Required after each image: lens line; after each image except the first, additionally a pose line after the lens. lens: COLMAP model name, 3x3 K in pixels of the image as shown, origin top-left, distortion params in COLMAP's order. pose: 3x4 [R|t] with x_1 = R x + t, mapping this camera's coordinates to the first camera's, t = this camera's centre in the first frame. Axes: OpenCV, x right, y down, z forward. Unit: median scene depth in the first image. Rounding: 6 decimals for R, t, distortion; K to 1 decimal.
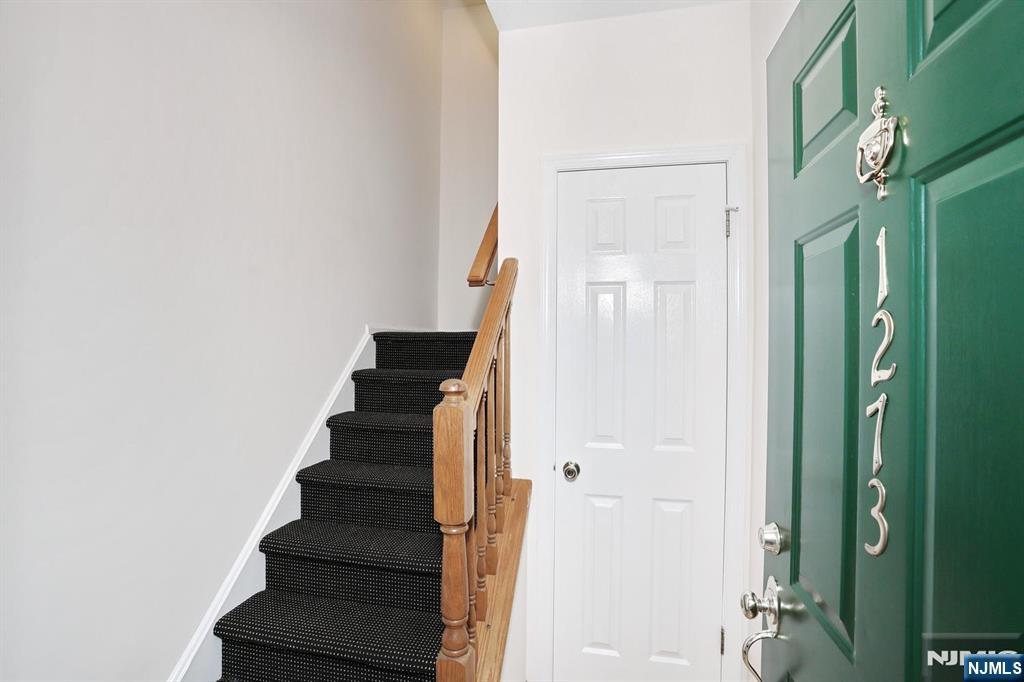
lens RADIAL K [[471.4, 0, 512.0], [0, 471.4, 341.0], [0, 0, 1]] dist [-0.053037, 0.000123]
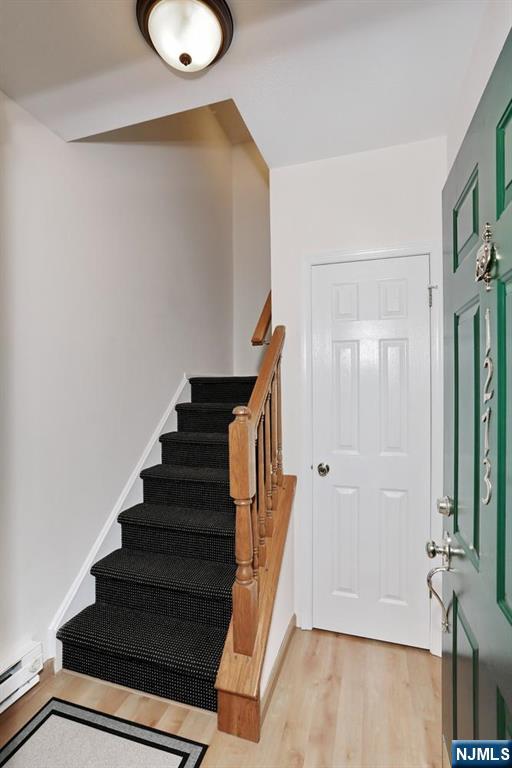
lens RADIAL K [[353.5, 0, 256.0], [0, 353.5, 384.0], [0, 0, 1]] dist [-0.053037, 0.000123]
pose [[0.995115, -0.013811, -0.097747, 0.029669], [0.013985, 0.999902, 0.001092, 0.005550], [0.097723, -0.002453, 0.995211, -0.120781]]
